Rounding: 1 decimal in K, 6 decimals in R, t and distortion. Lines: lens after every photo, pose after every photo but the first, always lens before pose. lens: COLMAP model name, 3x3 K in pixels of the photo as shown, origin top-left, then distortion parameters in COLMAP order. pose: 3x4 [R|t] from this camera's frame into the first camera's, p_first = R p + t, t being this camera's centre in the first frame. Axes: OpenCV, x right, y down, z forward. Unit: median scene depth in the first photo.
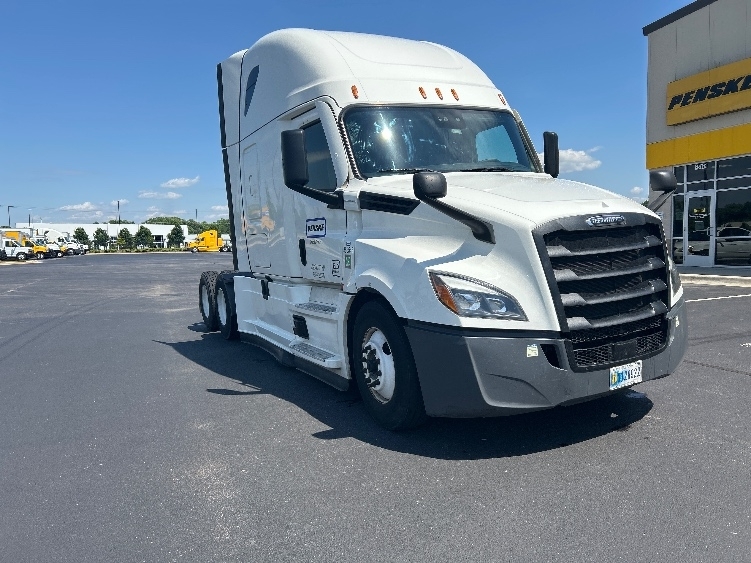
lens RADIAL K [[558.0, 0, 375.5], [0, 558.0, 281.5], [0, 0, 1]] dist [0.061446, -0.078660]
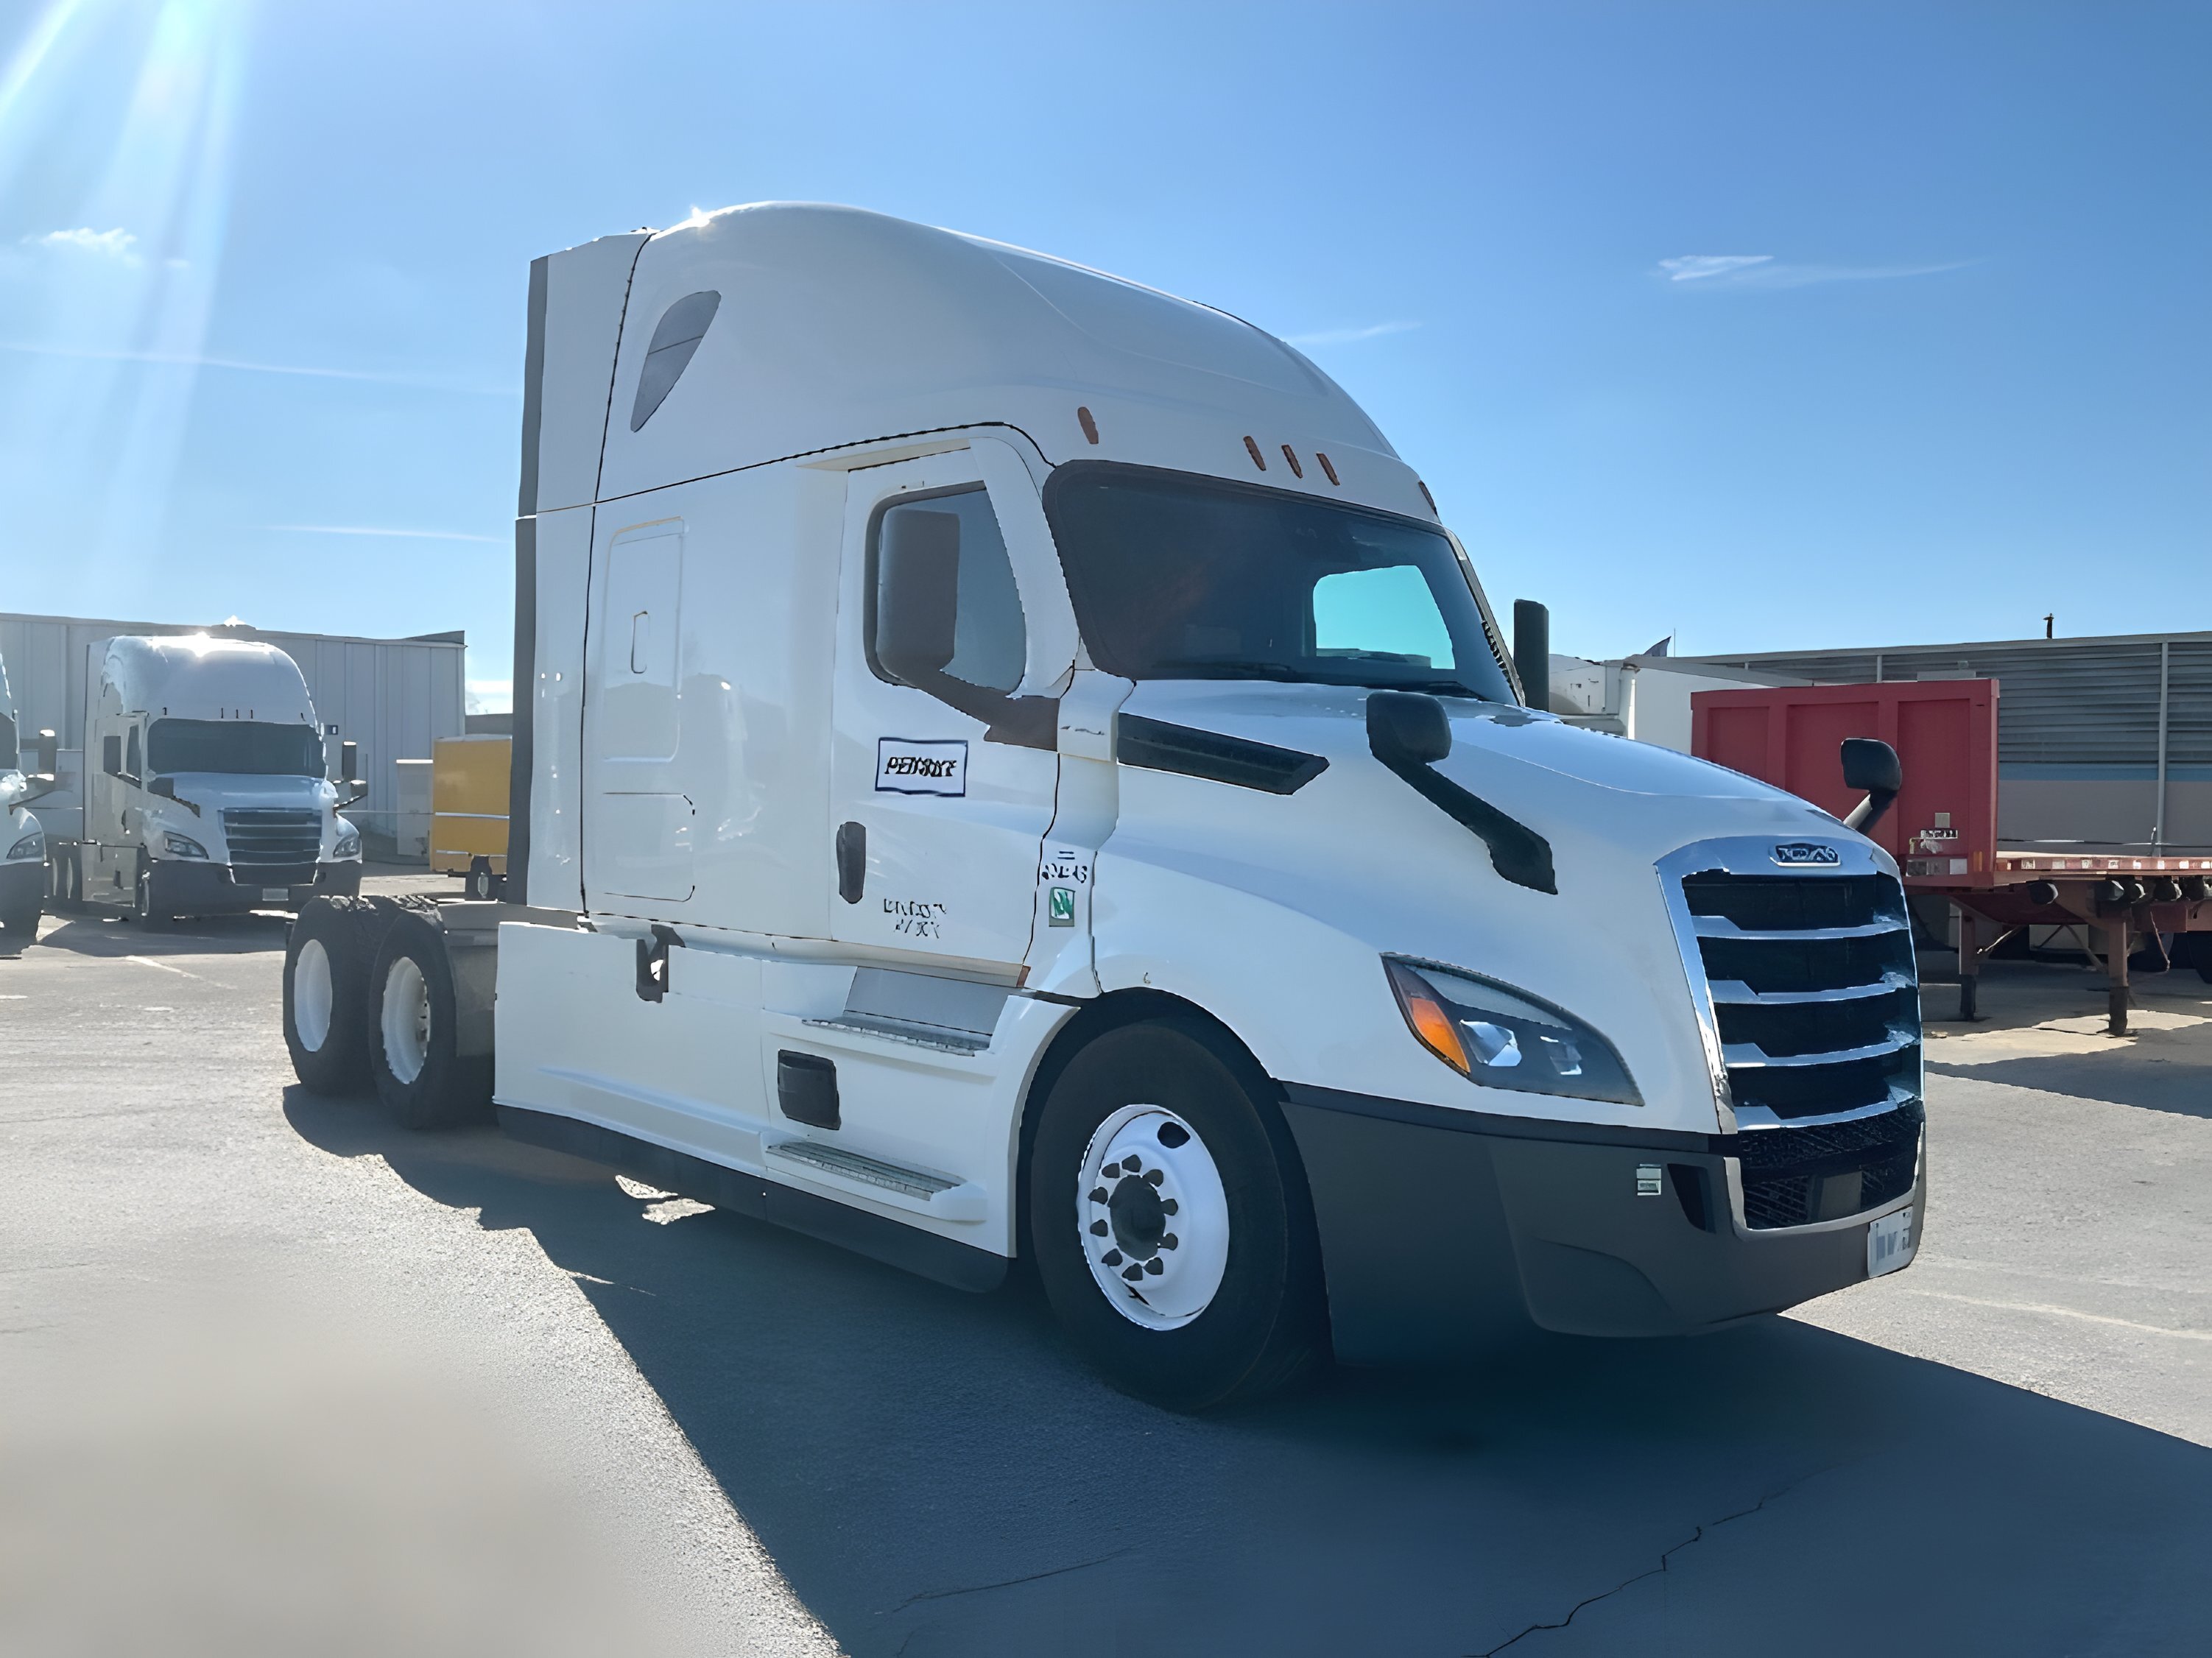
lens RADIAL K [[1643.4, 0, 1106.0], [0, 1643.4, 829.0], [0, 0, 1]] dist [0.061446, -0.078660]
pose [[0.953444, 0.073639, 0.292440, -0.312717], [-0.052338, 0.995419, -0.080015, -0.004054], [-0.296993, 0.060984, 0.952930, 0.028951]]
